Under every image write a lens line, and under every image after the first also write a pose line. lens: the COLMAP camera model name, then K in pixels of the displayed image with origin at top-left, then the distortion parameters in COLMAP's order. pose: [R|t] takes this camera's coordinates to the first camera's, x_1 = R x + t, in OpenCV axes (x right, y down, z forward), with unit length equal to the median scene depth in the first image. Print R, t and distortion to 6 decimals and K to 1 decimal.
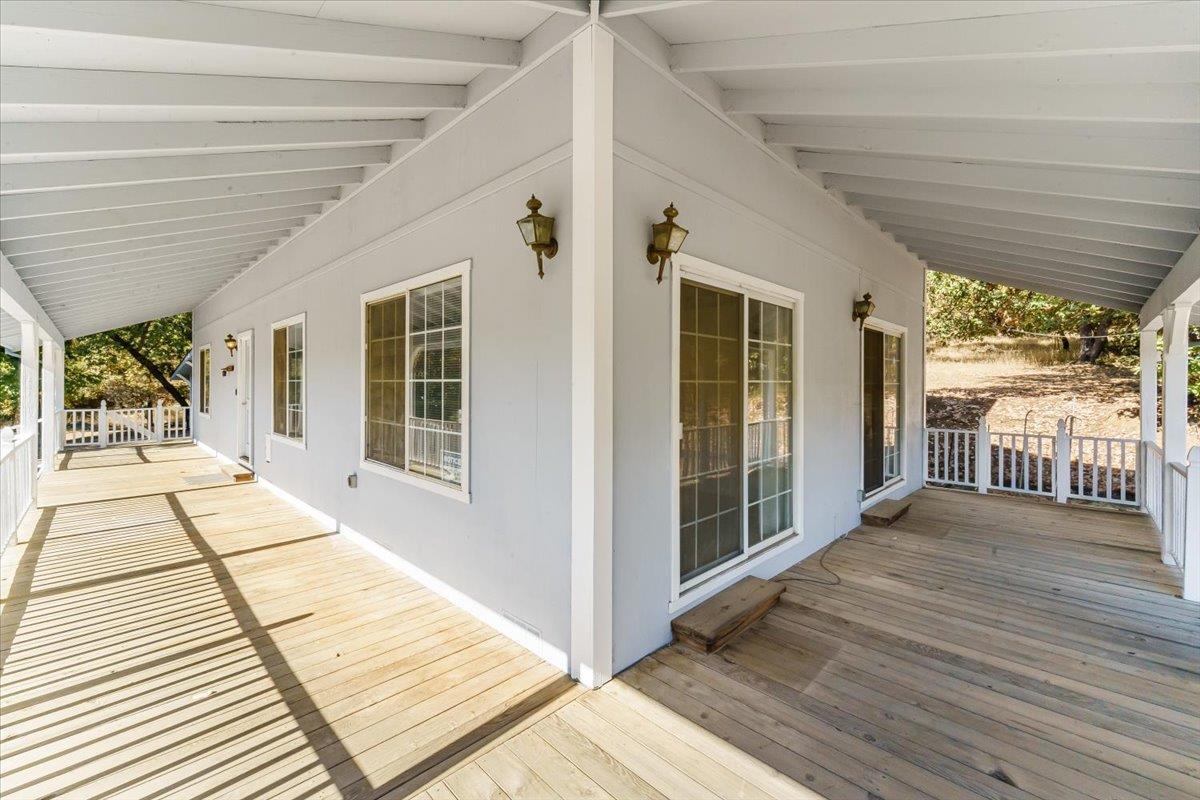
lens RADIAL K [[496.0, 0, 601.6], [0, 496.0, 384.0], [0, 0, 1]] dist [-0.001551, -0.001193]
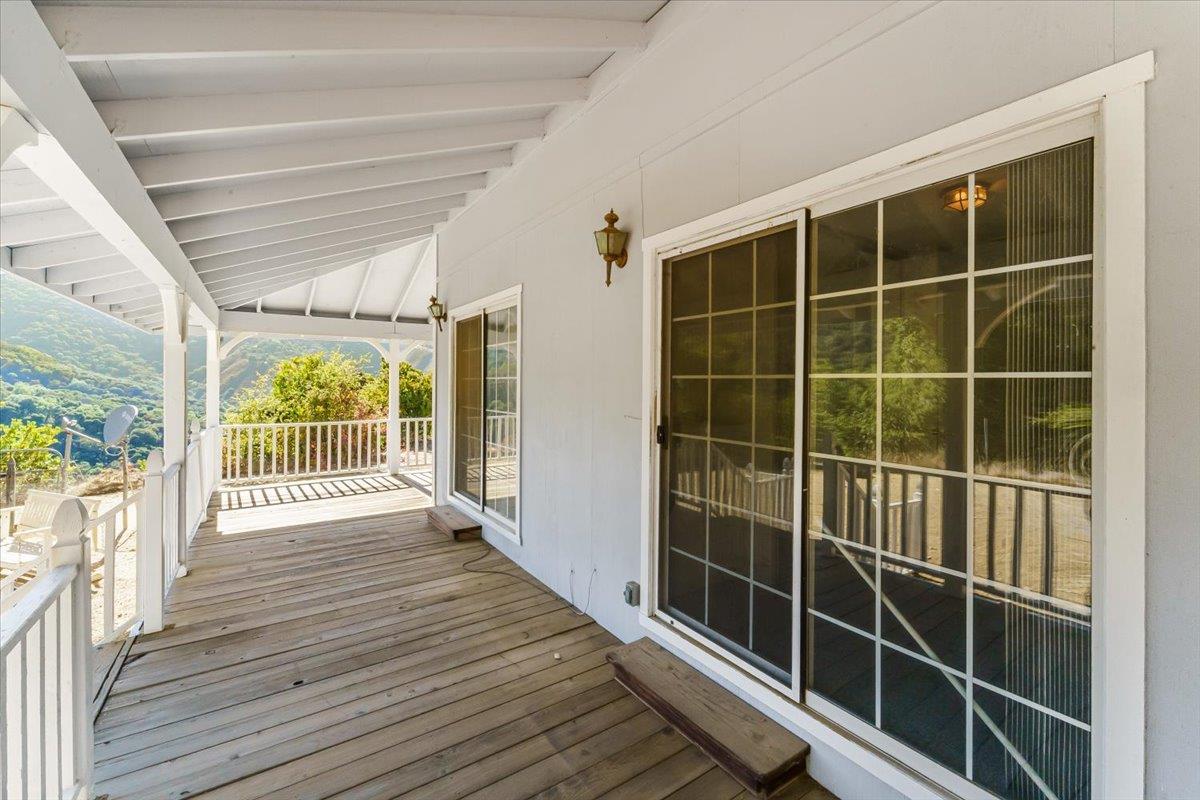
lens RADIAL K [[496.0, 0, 594.3], [0, 496.0, 385.6], [0, 0, 1]] dist [-0.001551, -0.001193]
pose [[-0.208207, 0.005936, -0.978067, 1.555222], [-0.004013, 0.999968, 0.006923, 0.003608], [0.978077, 0.005367, -0.208176, 1.594427]]
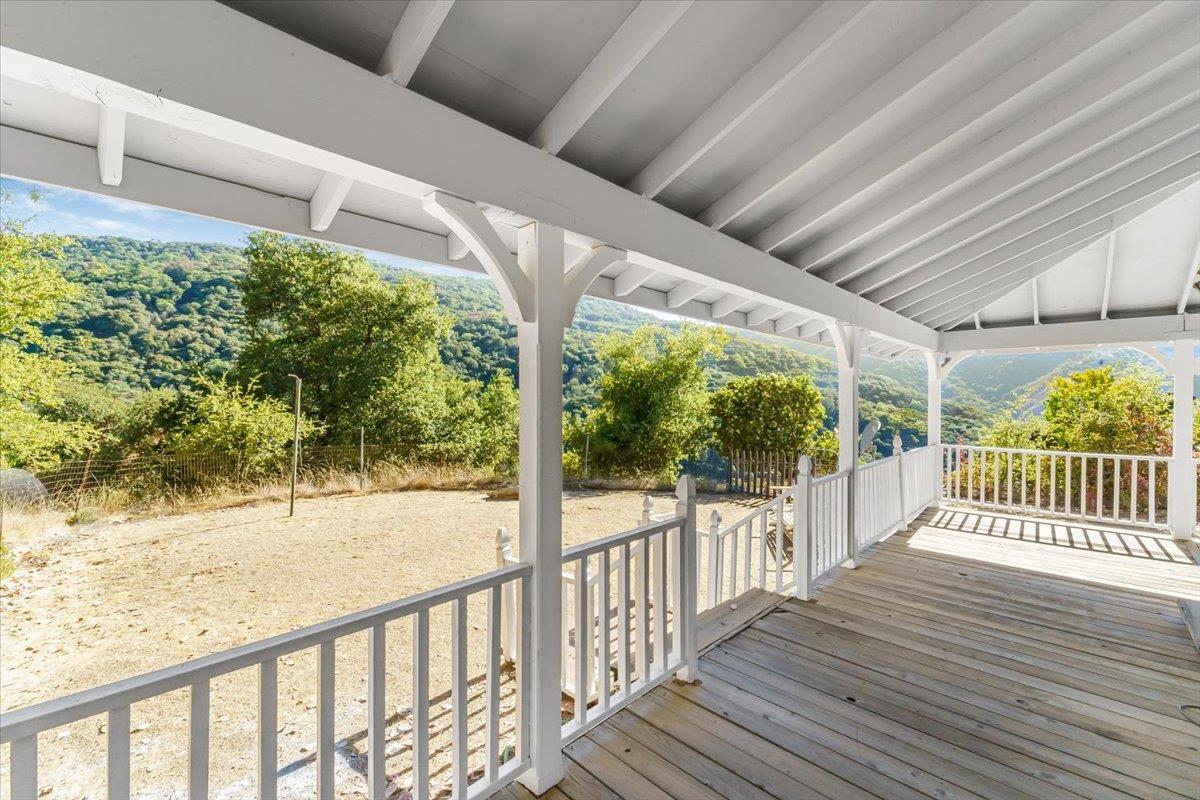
lens RADIAL K [[496.0, 0, 603.0], [0, 496.0, 386.9], [0, 0, 1]] dist [-0.001551, -0.001193]
pose [[-0.999952, -0.007758, 0.006061, 1.306159], [-0.007898, 0.999696, -0.023352, 0.007294], [-0.005878, -0.023399, -0.999709, 1.758843]]
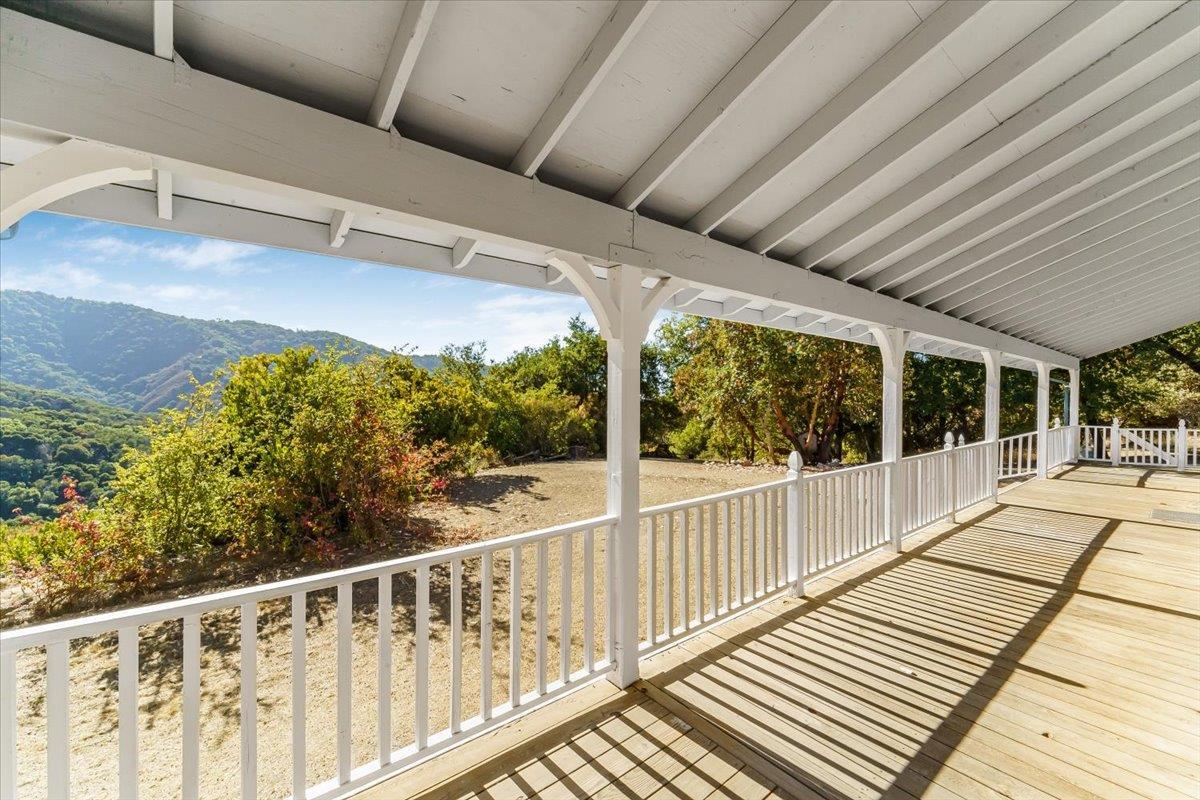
lens RADIAL K [[496.0, 0, 599.9], [0, 496.0, 403.8], [0, 0, 1]] dist [-0.001551, -0.001193]
pose [[-0.130070, 0.011993, -0.991432, 0.259072], [-0.009159, 0.999870, 0.013297, 0.003290], [0.991462, 0.010810, -0.129943, 0.277660]]
